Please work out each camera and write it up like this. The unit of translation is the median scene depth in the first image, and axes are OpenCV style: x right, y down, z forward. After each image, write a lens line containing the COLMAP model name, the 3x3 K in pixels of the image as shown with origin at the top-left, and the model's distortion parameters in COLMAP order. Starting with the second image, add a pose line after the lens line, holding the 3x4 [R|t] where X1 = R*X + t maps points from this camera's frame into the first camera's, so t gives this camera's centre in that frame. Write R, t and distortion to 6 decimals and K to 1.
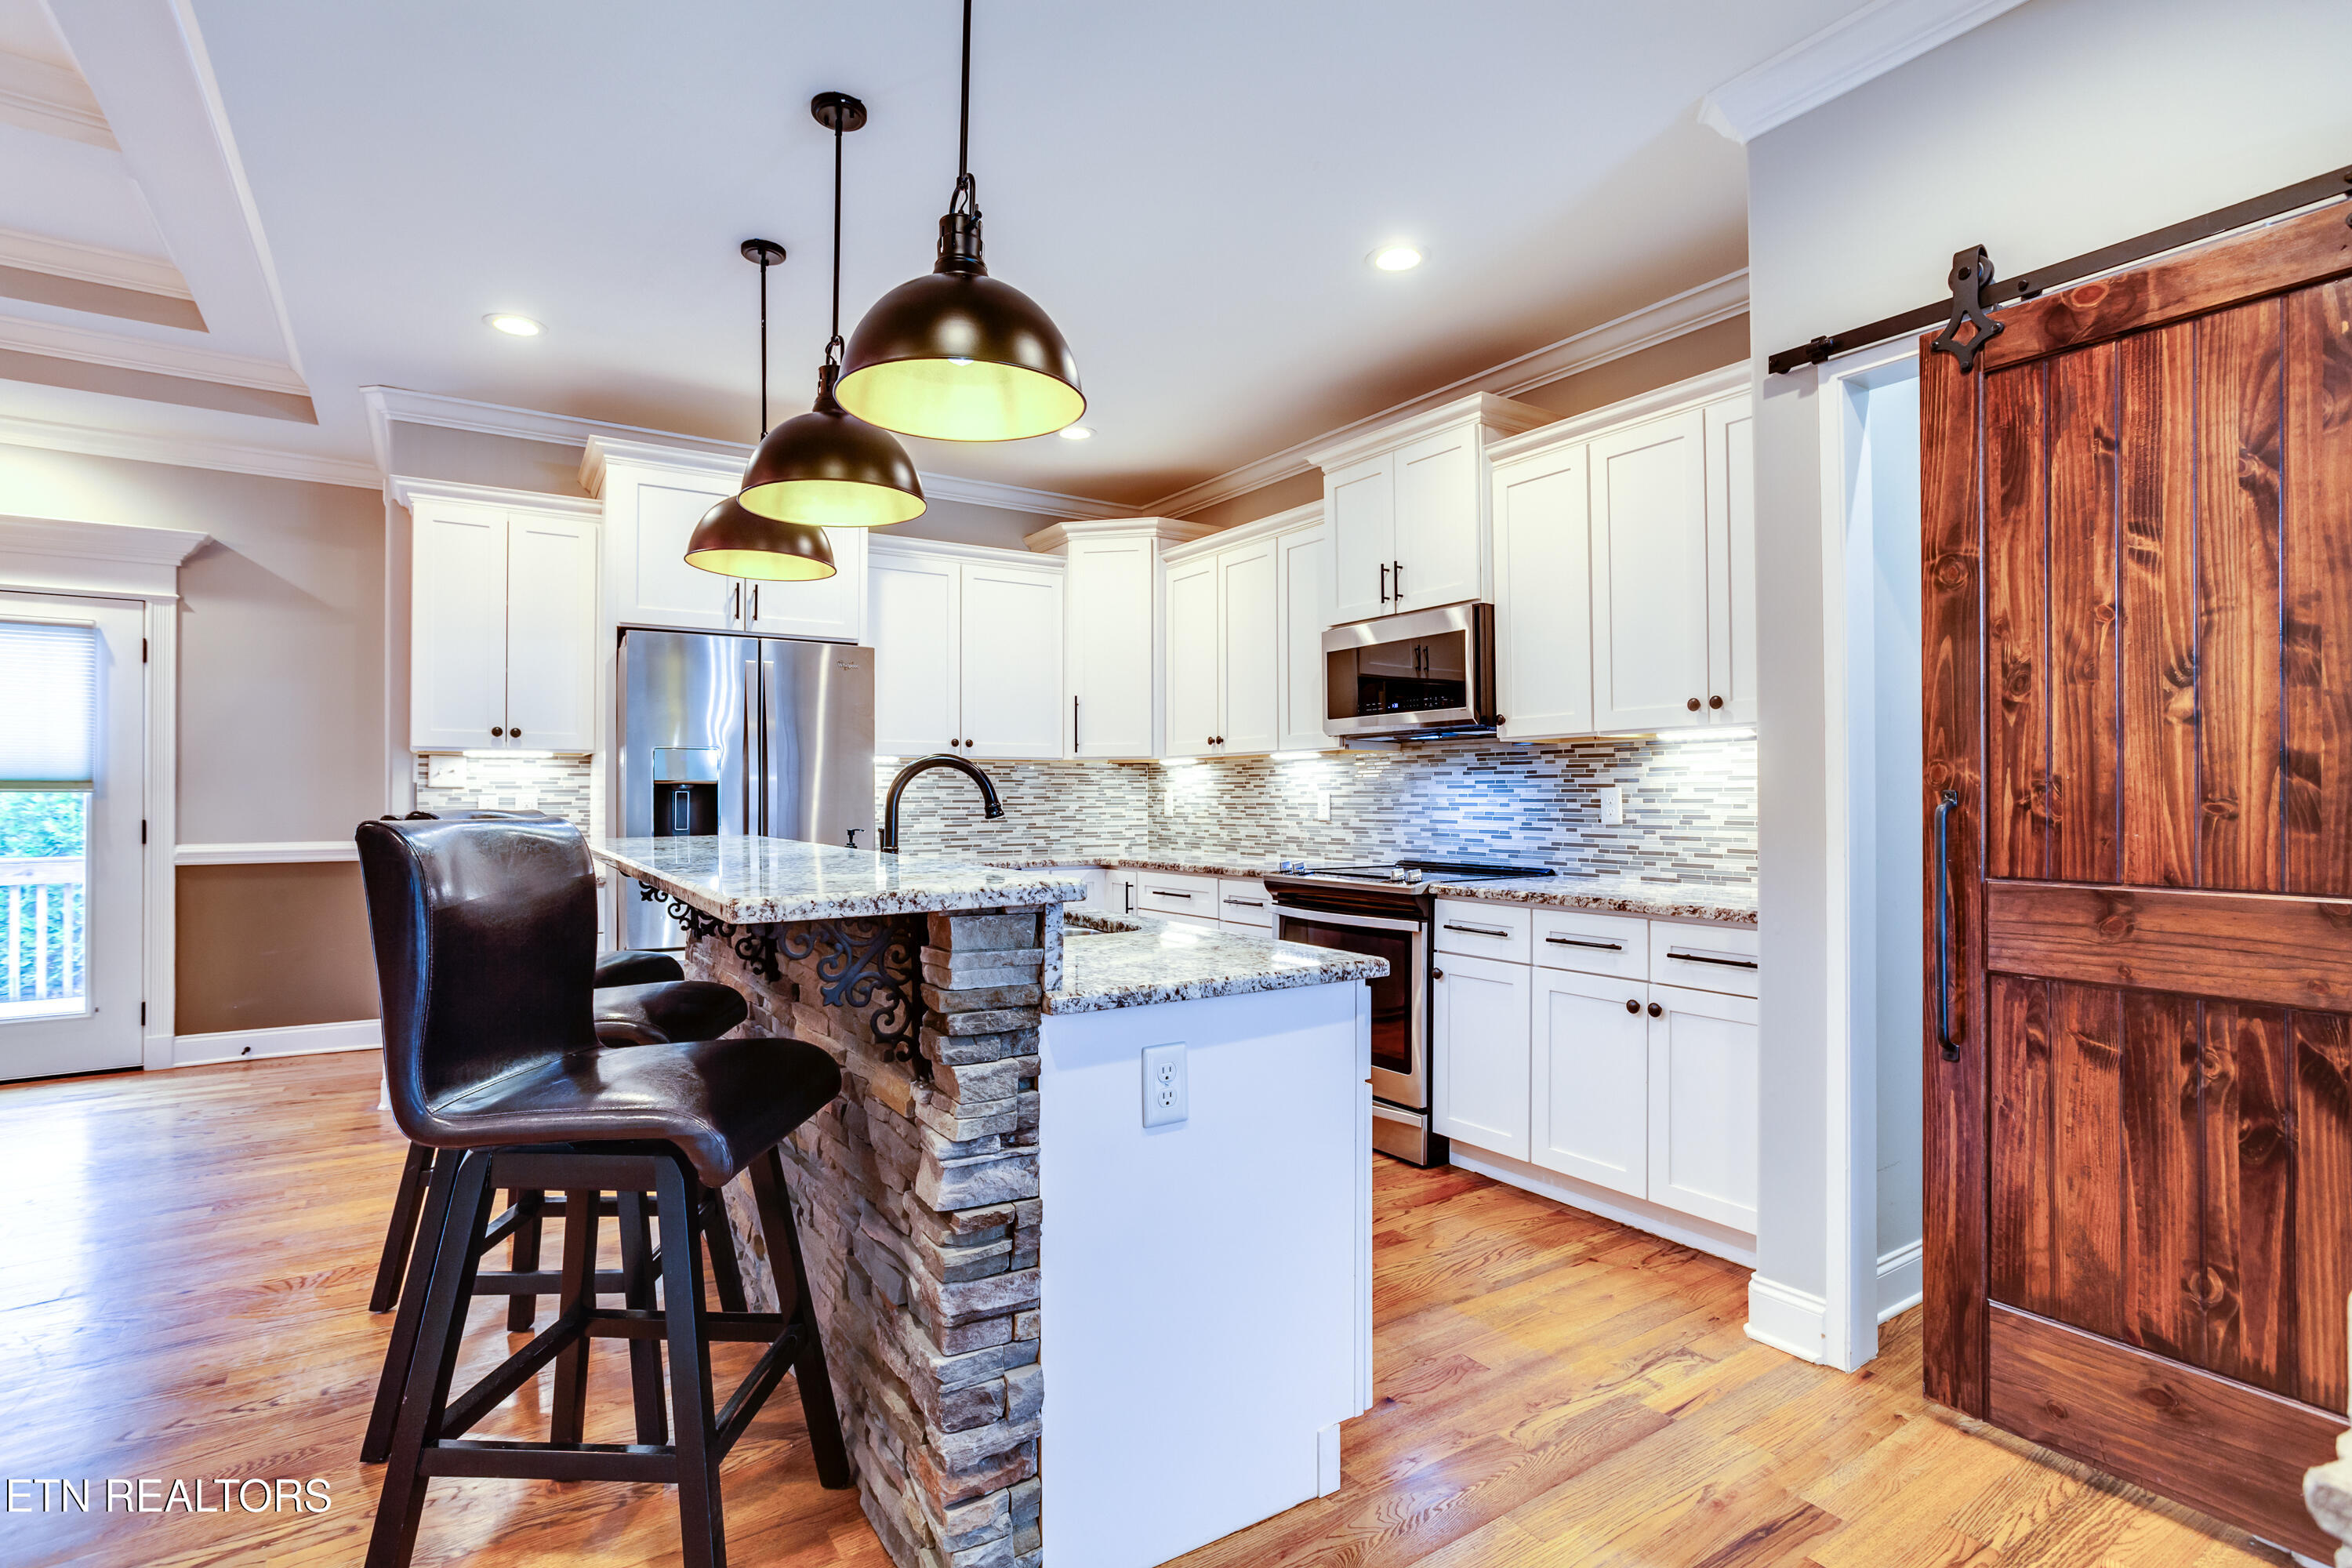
lens RADIAL K [[1146.0, 0, 1164.4], [0, 1146.0, 791.3], [0, 0, 1]] dist [-0.054700, 0.030889]
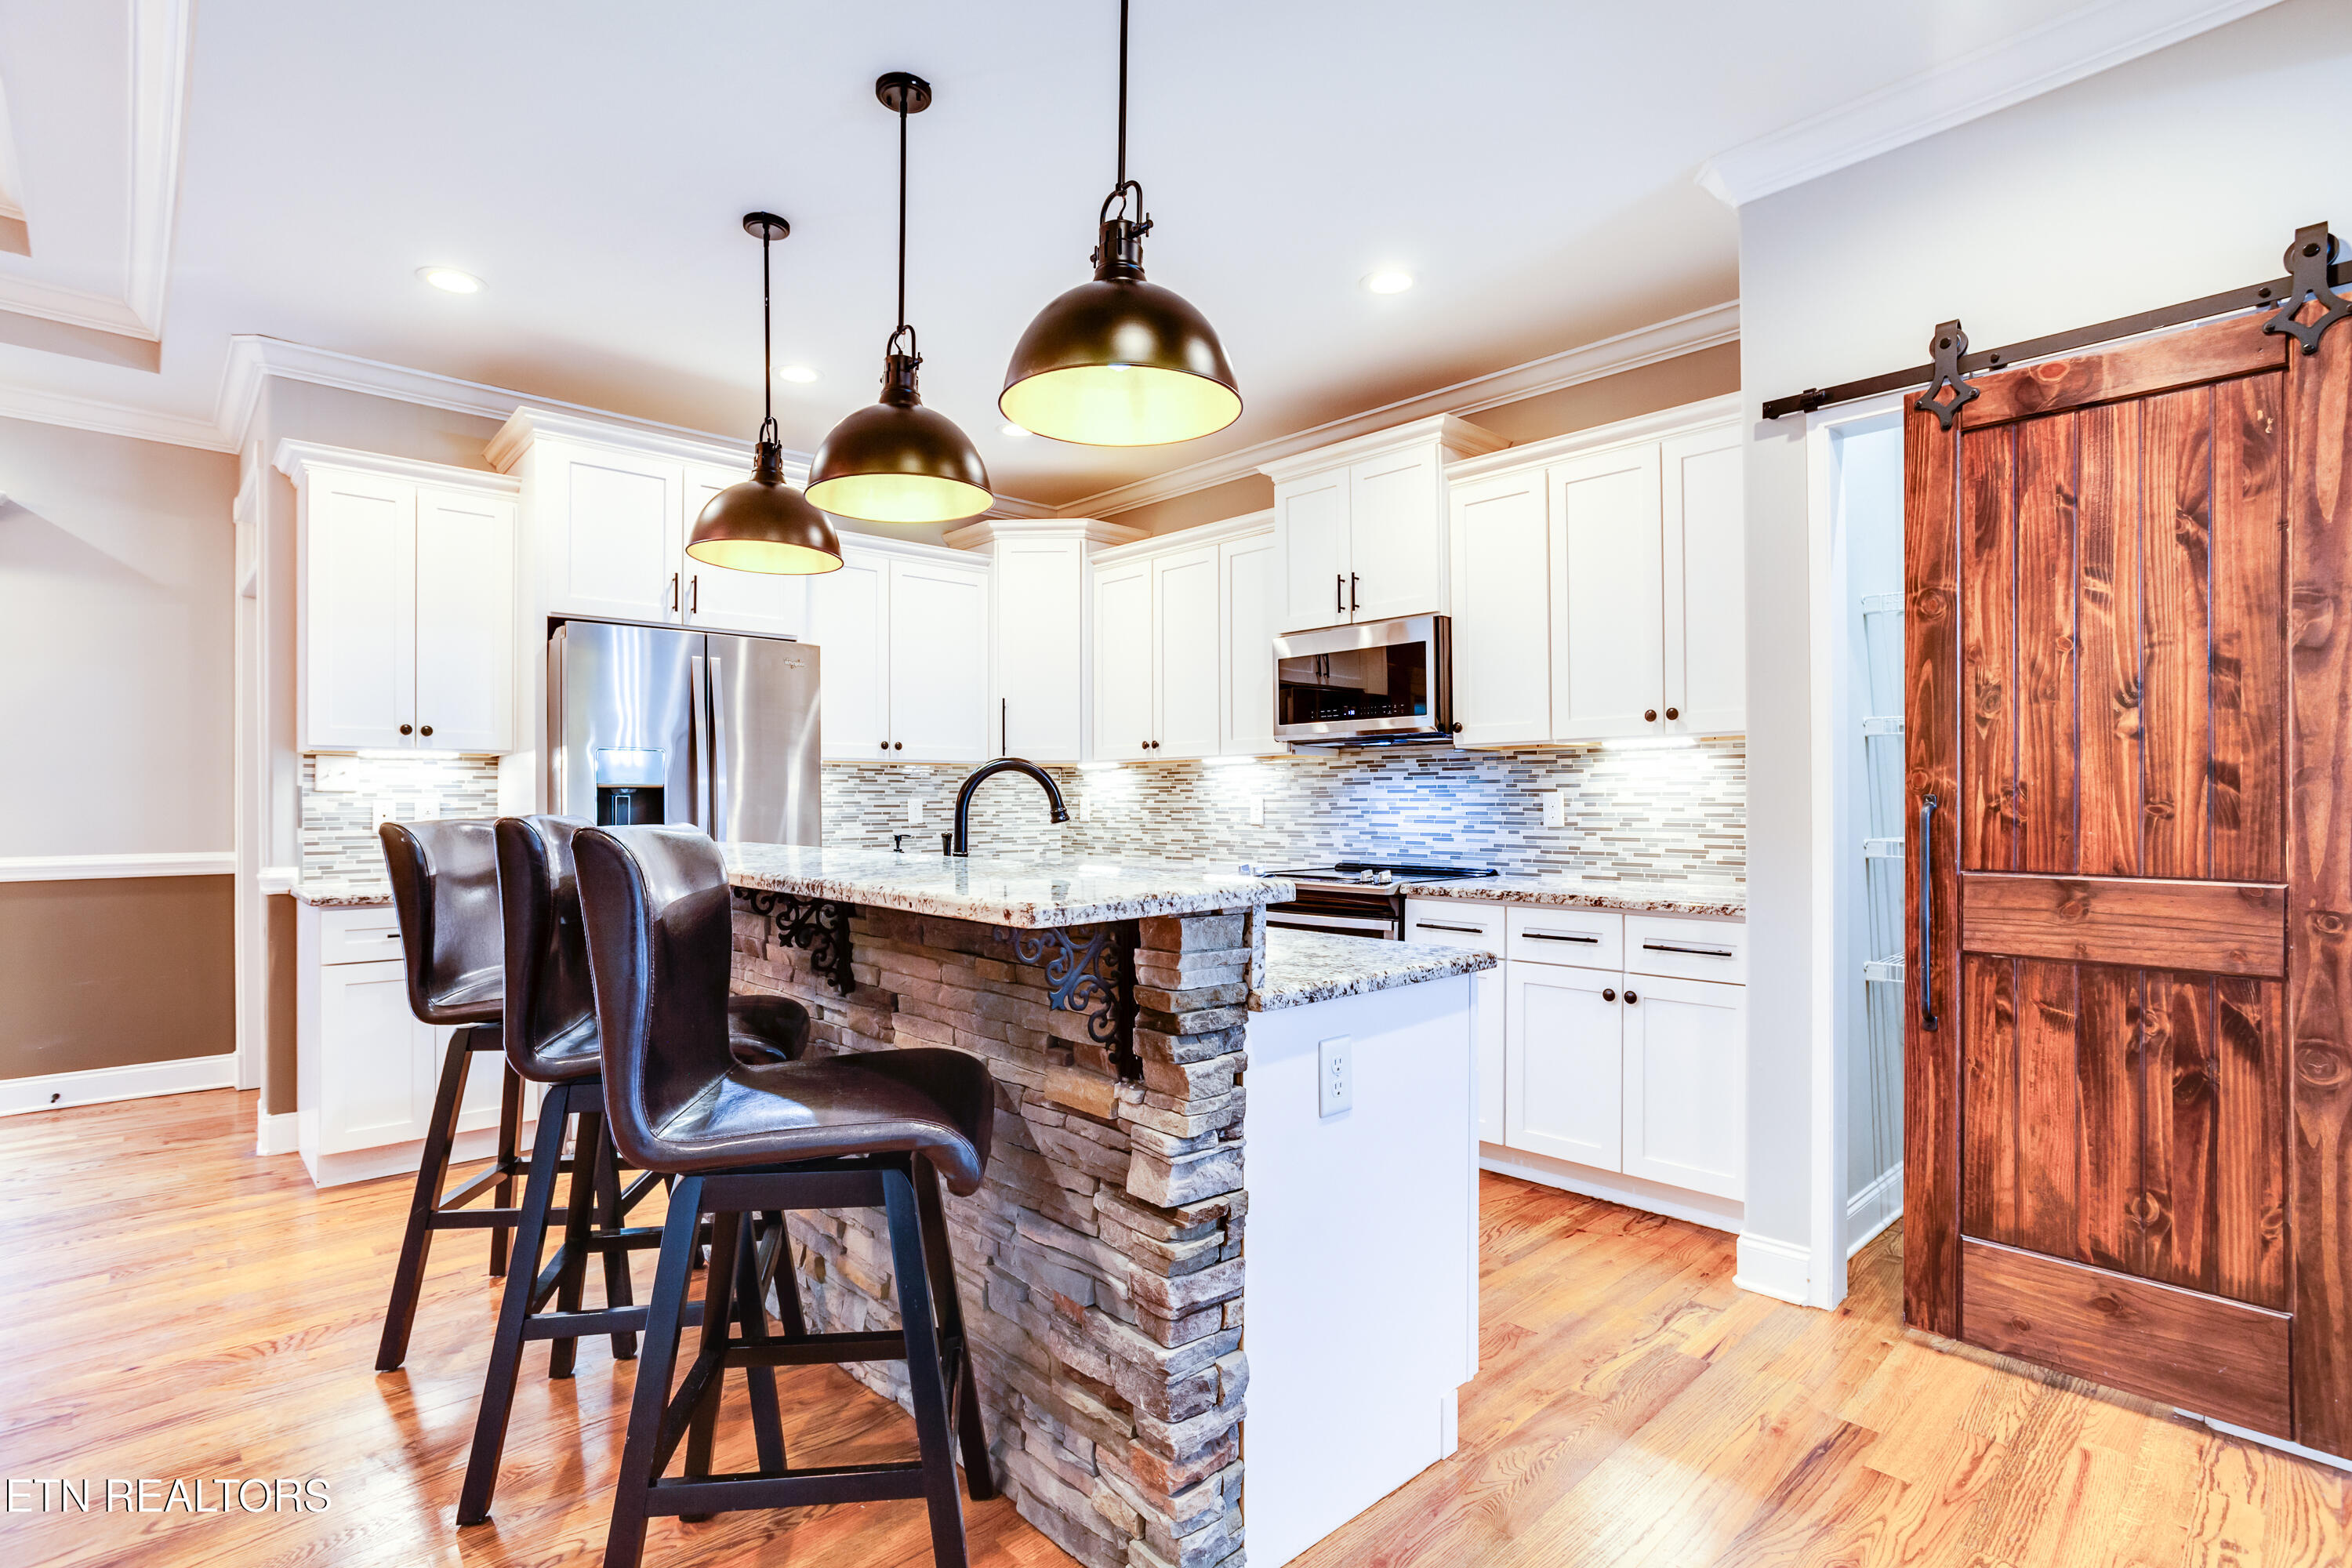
lens RADIAL K [[1166.5, 0, 1172.7], [0, 1166.5, 803.8], [0, 0, 1]] dist [-0.059761, 0.036675]
pose [[0.985073, -0.001196, 0.172131, -0.265180], [0.000026, 0.999977, 0.006802, 0.000516], [-0.172136, -0.006696, 0.985051, -0.015928]]
